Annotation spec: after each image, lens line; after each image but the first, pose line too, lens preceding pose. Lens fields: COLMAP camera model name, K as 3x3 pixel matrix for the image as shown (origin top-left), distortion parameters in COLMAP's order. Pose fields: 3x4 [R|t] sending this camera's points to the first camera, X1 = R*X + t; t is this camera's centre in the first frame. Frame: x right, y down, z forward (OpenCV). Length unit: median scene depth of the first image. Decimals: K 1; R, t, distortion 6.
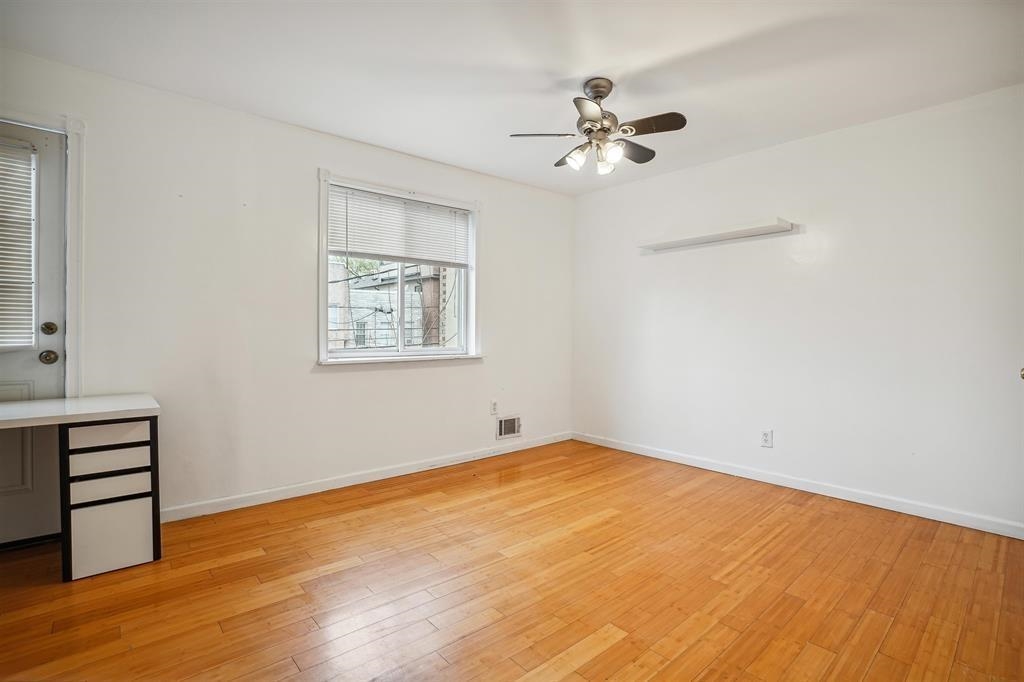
lens RADIAL K [[492.0, 0, 509.4], [0, 492.0, 335.9], [0, 0, 1]] dist [-0.080681, 0.029704]
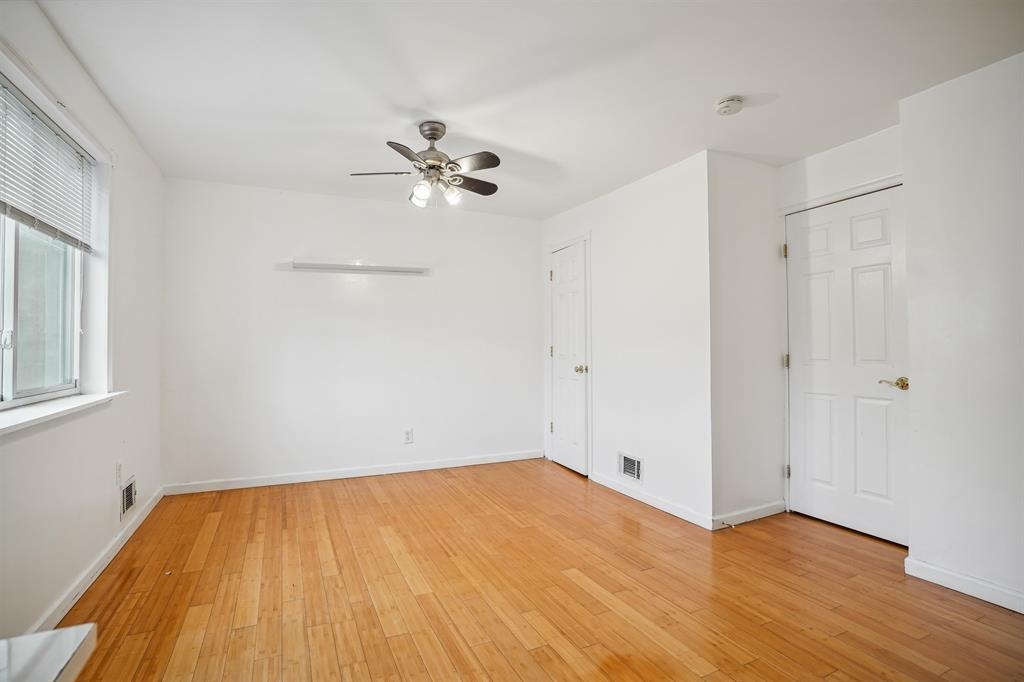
lens RADIAL K [[482.8, 0, 509.7], [0, 482.8, 331.1], [0, 0, 1]] dist [-0.069036, 0.027485]
pose [[0.272461, 0.024667, 0.961850, -0.705563], [0.017656, 0.999375, -0.030631, -0.017948], [-0.962005, 0.025328, 0.271856, 0.481363]]
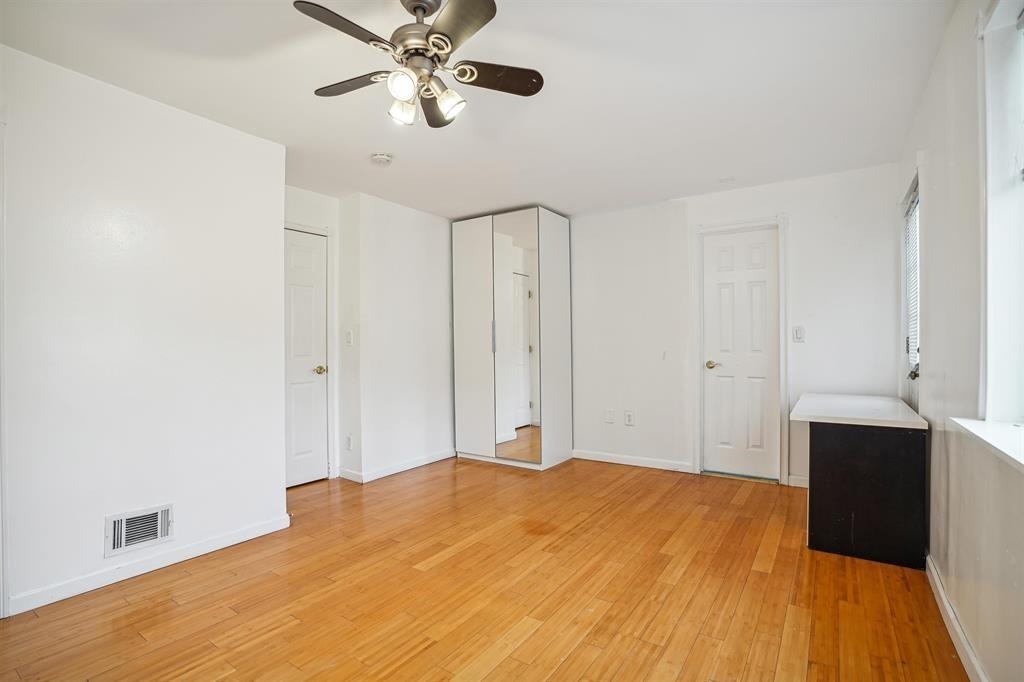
lens RADIAL K [[482.8, 0, 509.7], [0, 482.8, 331.1], [0, 0, 1]] dist [-0.069036, 0.027485]
pose [[-0.969996, -0.010338, -0.242903, 0.192665], [-0.007218, 0.999880, -0.013733, -0.029292], [0.243015, -0.011568, -0.969953, 1.478413]]
